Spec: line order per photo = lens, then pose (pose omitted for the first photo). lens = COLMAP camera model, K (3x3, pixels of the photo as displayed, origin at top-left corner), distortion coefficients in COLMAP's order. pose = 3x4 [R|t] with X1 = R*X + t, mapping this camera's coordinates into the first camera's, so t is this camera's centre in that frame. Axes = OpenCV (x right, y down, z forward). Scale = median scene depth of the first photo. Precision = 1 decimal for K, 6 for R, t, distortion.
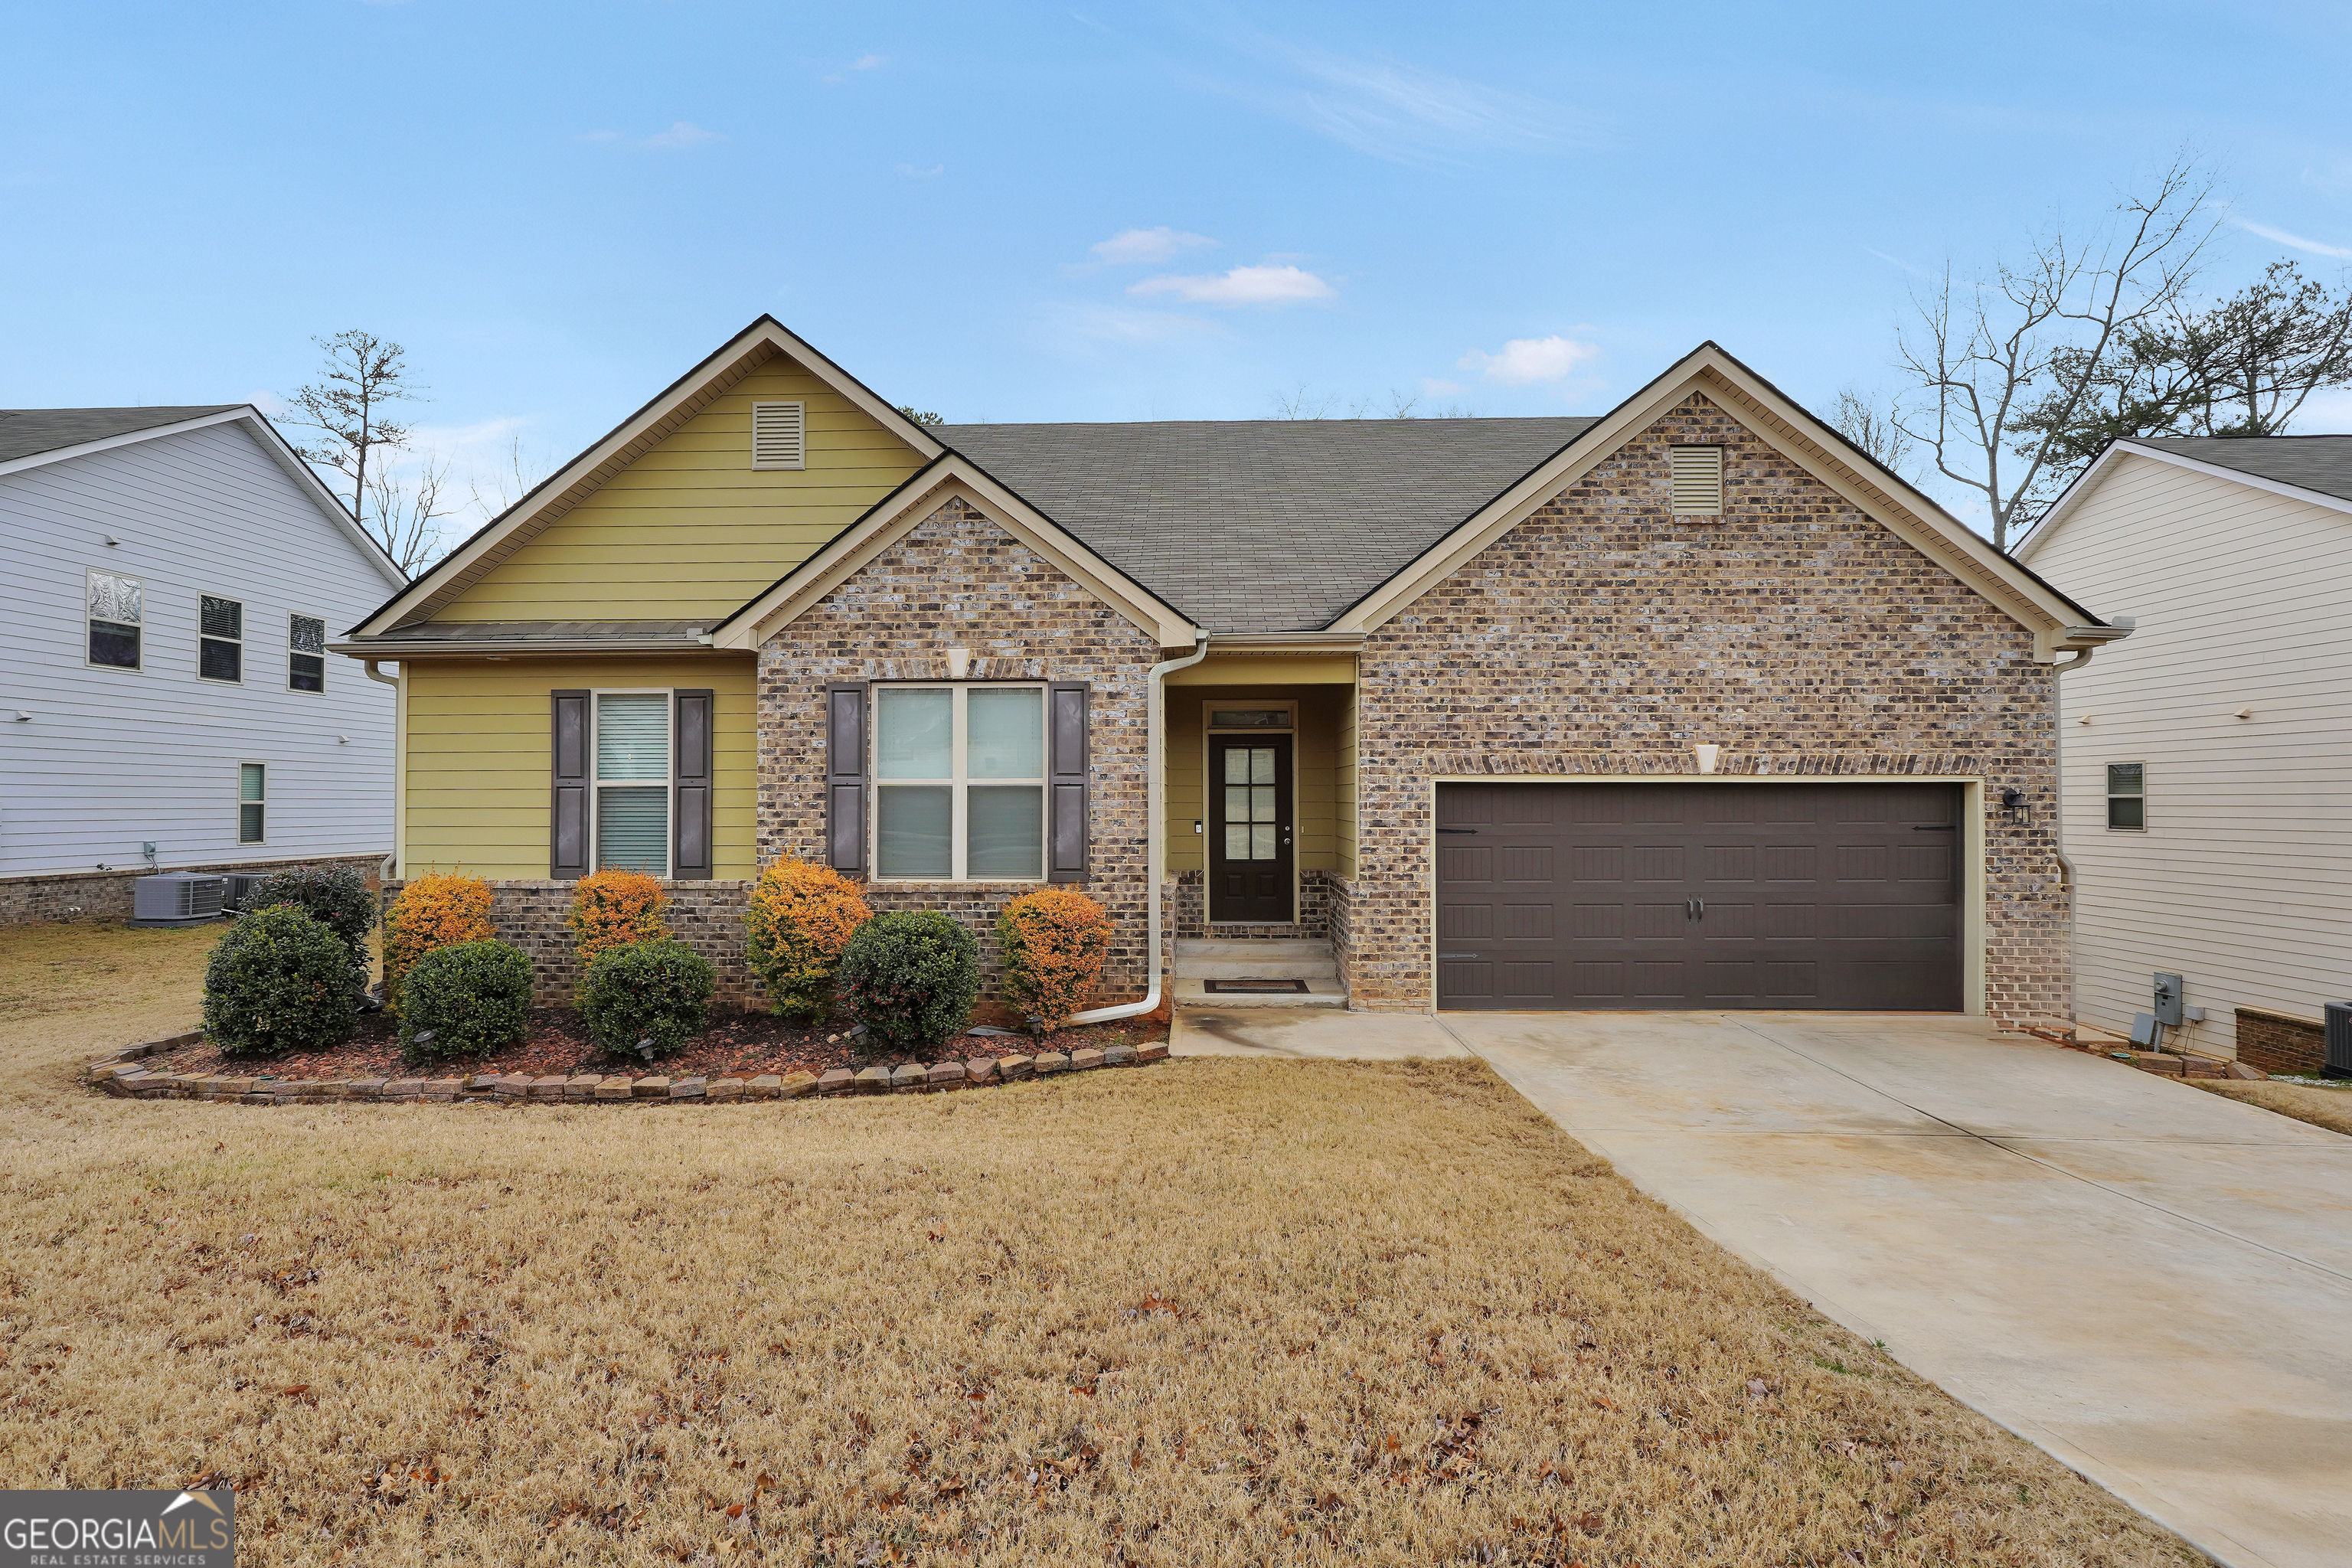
lens RADIAL K [[1059.4, 0, 1176.6], [0, 1059.4, 779.1], [0, 0, 1]] dist [-0.005775, 0.000989]
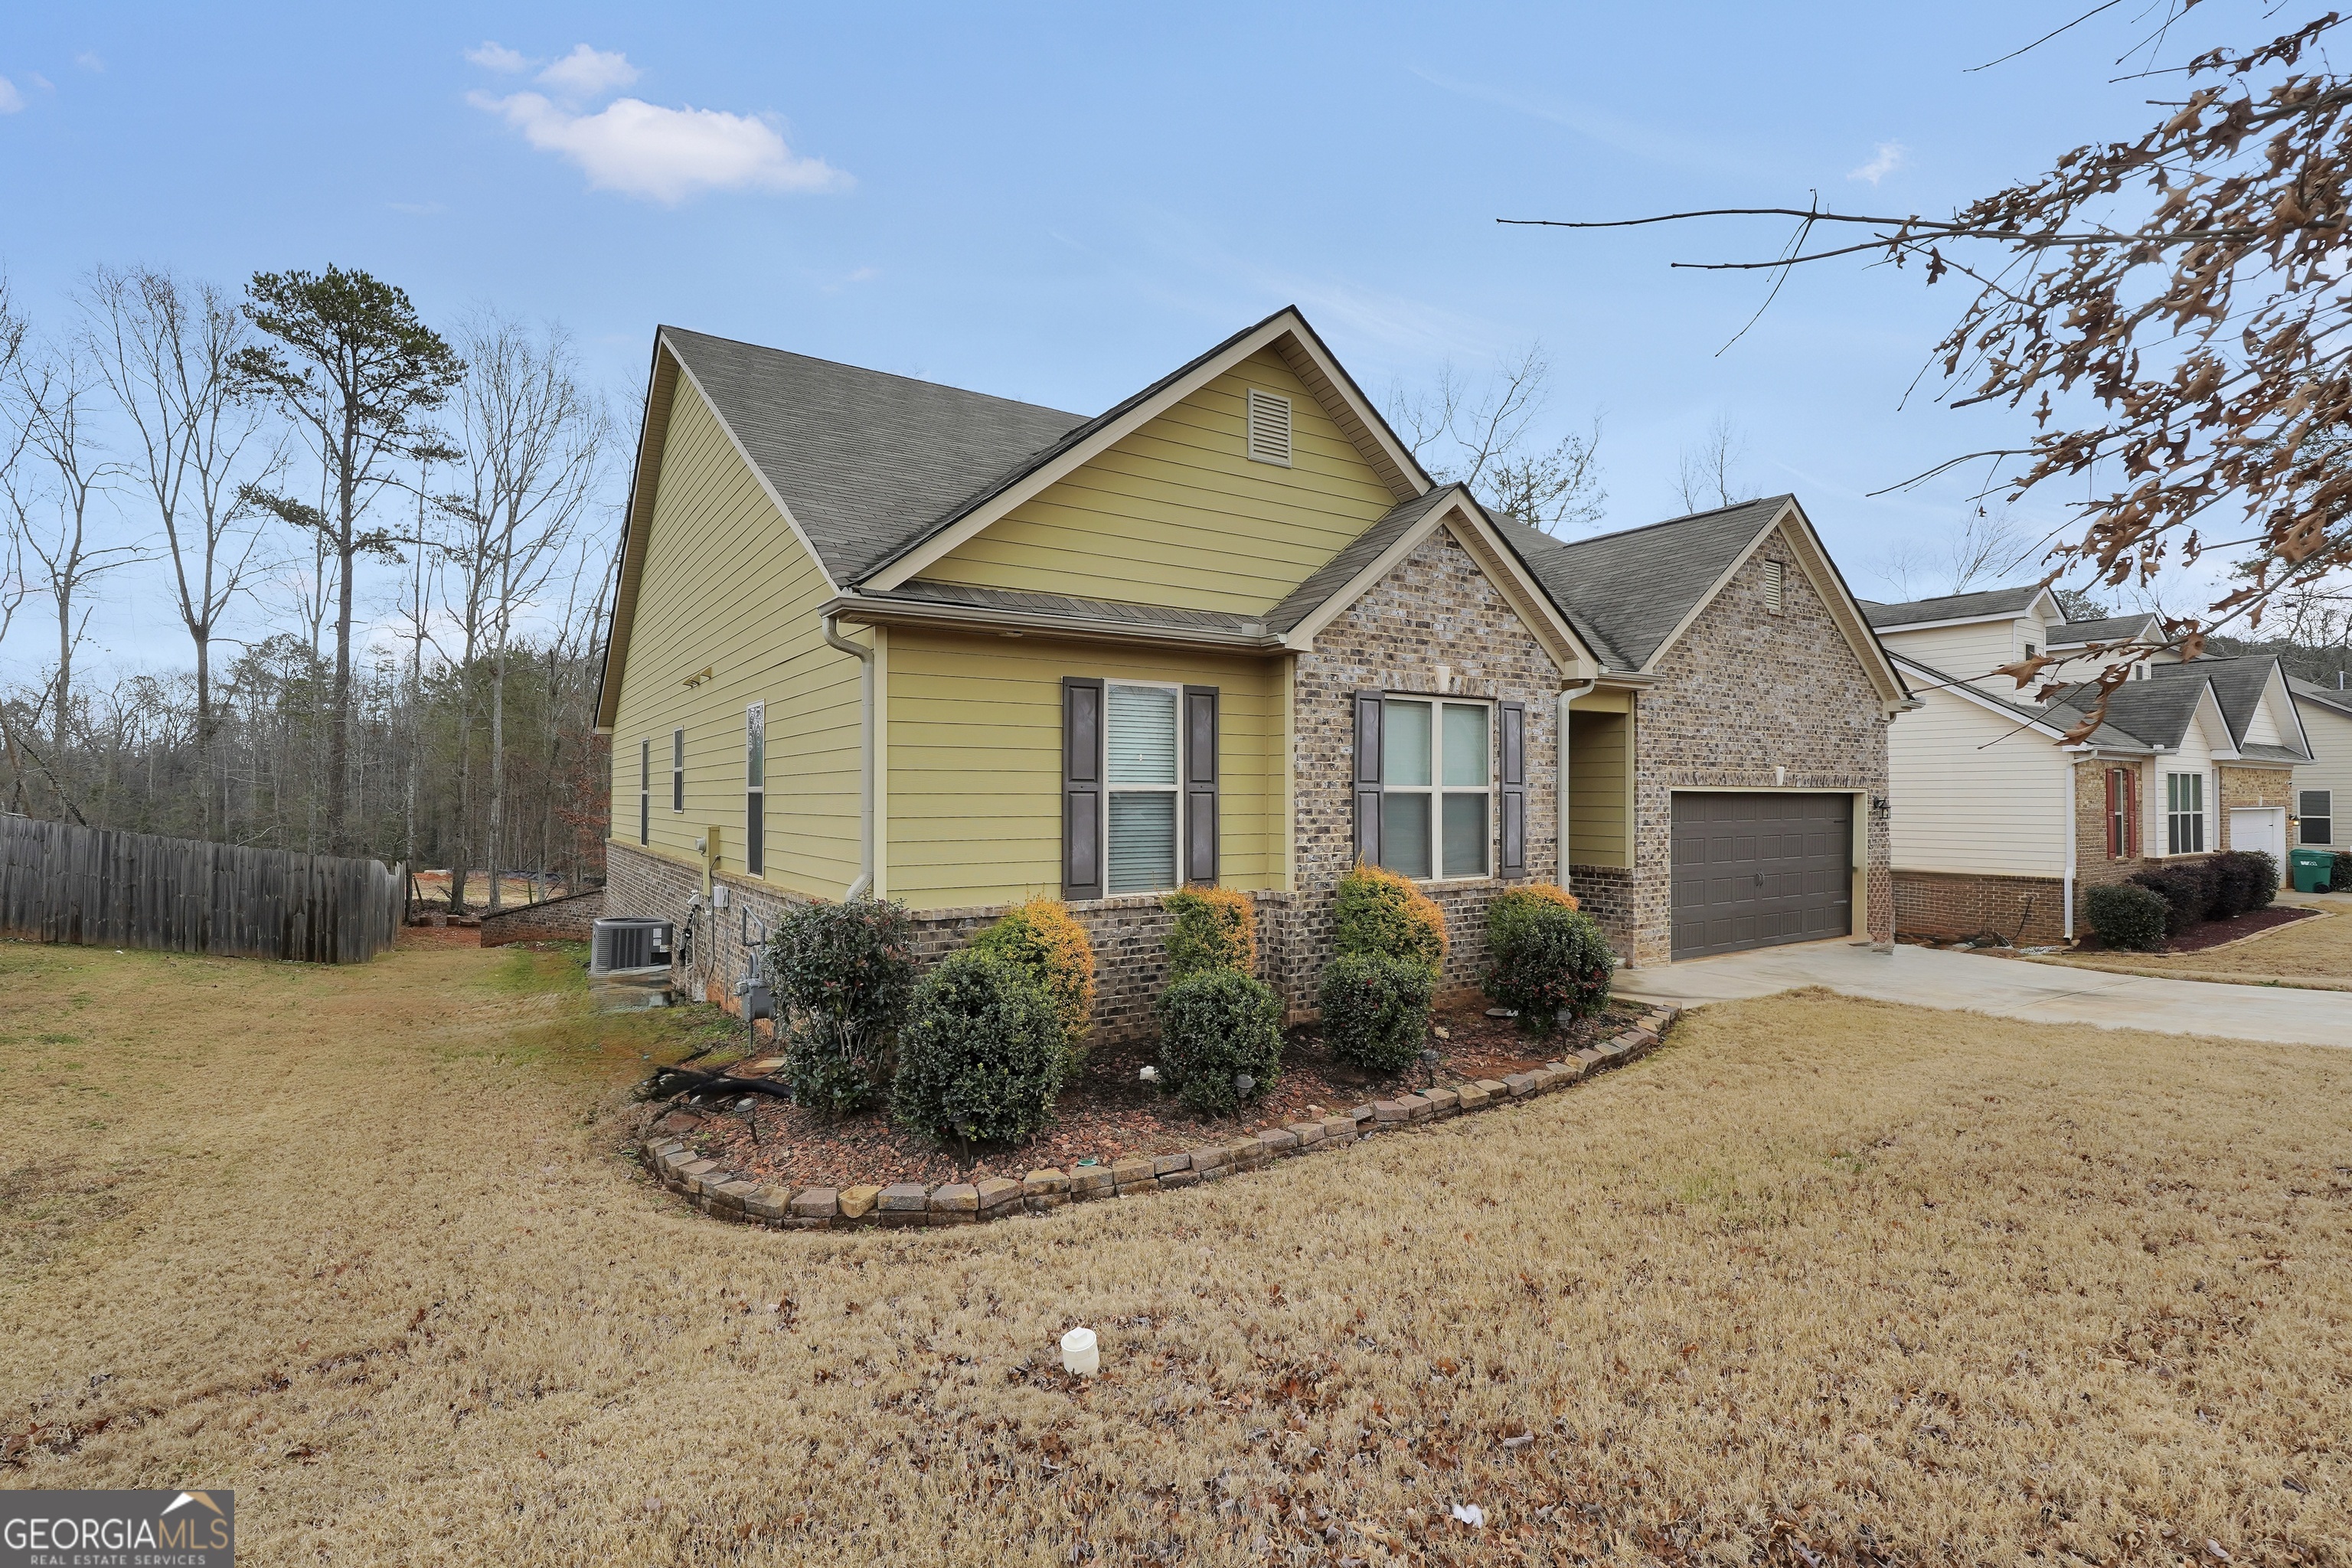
lens RADIAL K [[1059.4, 0, 1181.3], [0, 1059.4, 787.9], [0, 0, 1]] dist [-0.005775, 0.000989]
pose [[0.825577, 0.006645, 0.564251, -1.027060], [-0.009311, 0.999955, 0.001848, 0.001936], [-0.564213, -0.006780, 0.825601, 0.255619]]
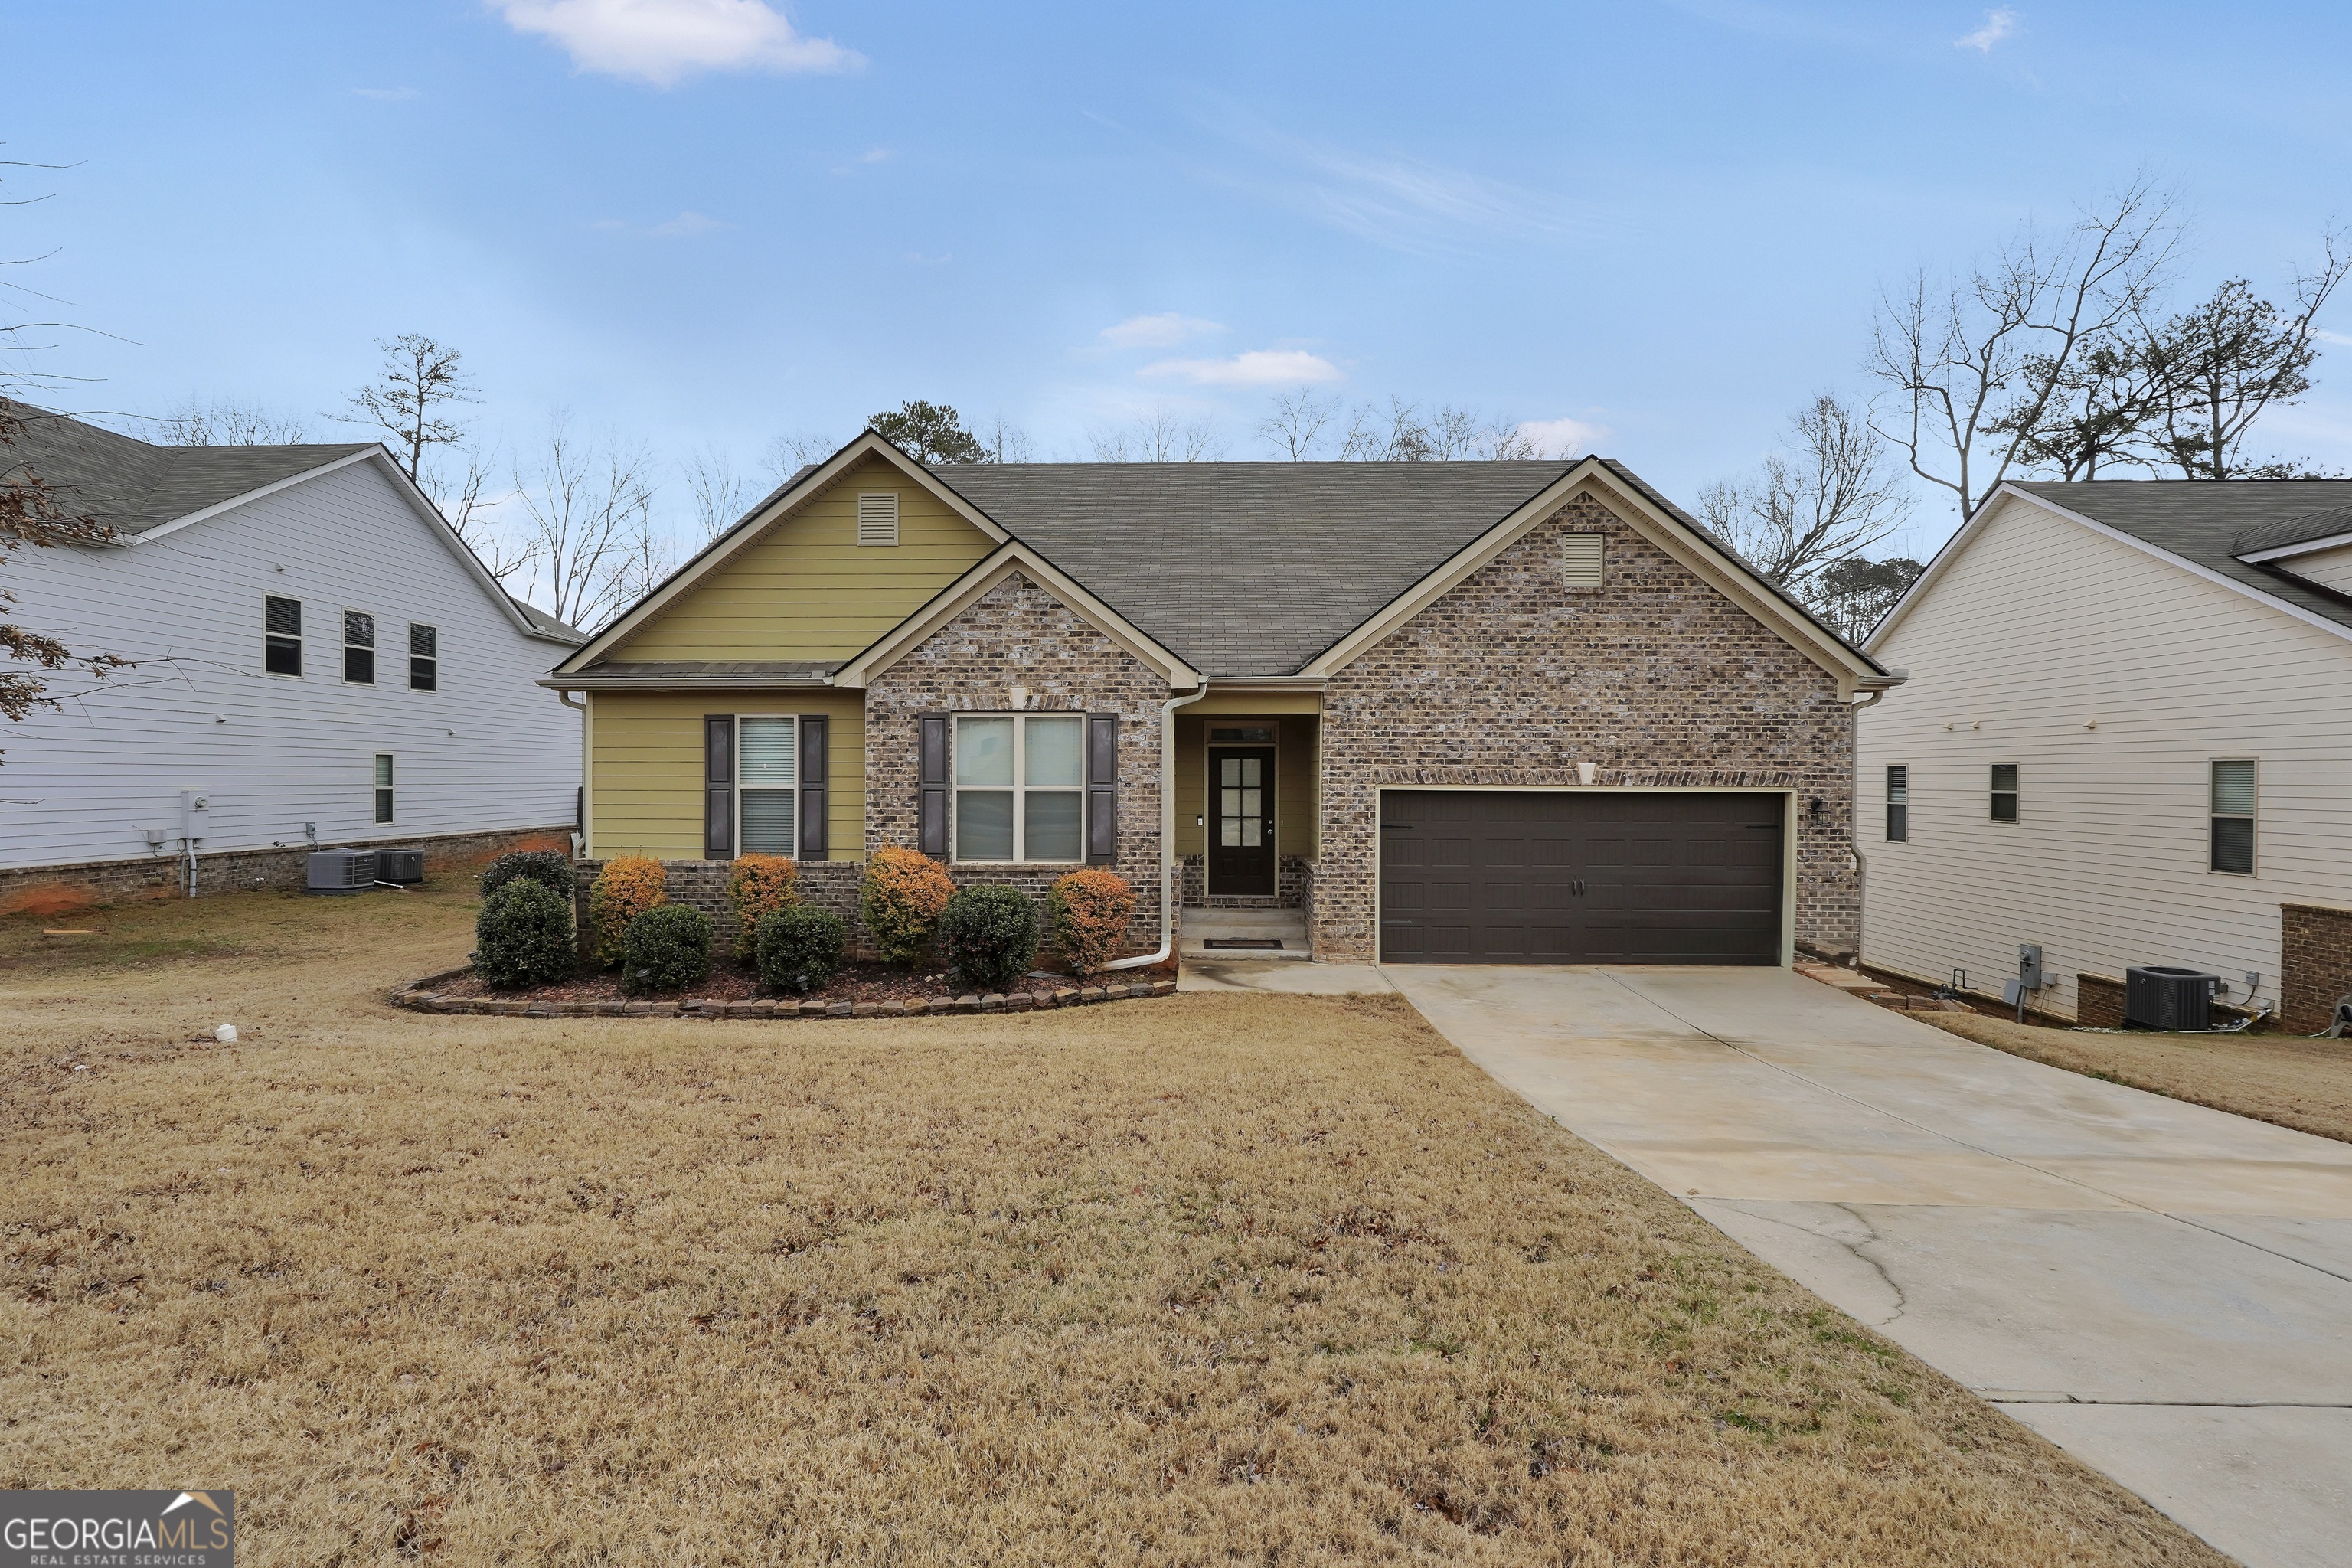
lens RADIAL K [[1059.4, 0, 1183.3], [0, 1059.4, 783.0], [0, 0, 1]] dist [-0.005775, 0.000989]
pose [[0.999981, 0.006088, 0.000329, -0.000494], [-0.006094, 0.999622, 0.026805, -0.040151], [-0.000165, -0.026807, 0.999641, -0.319188]]
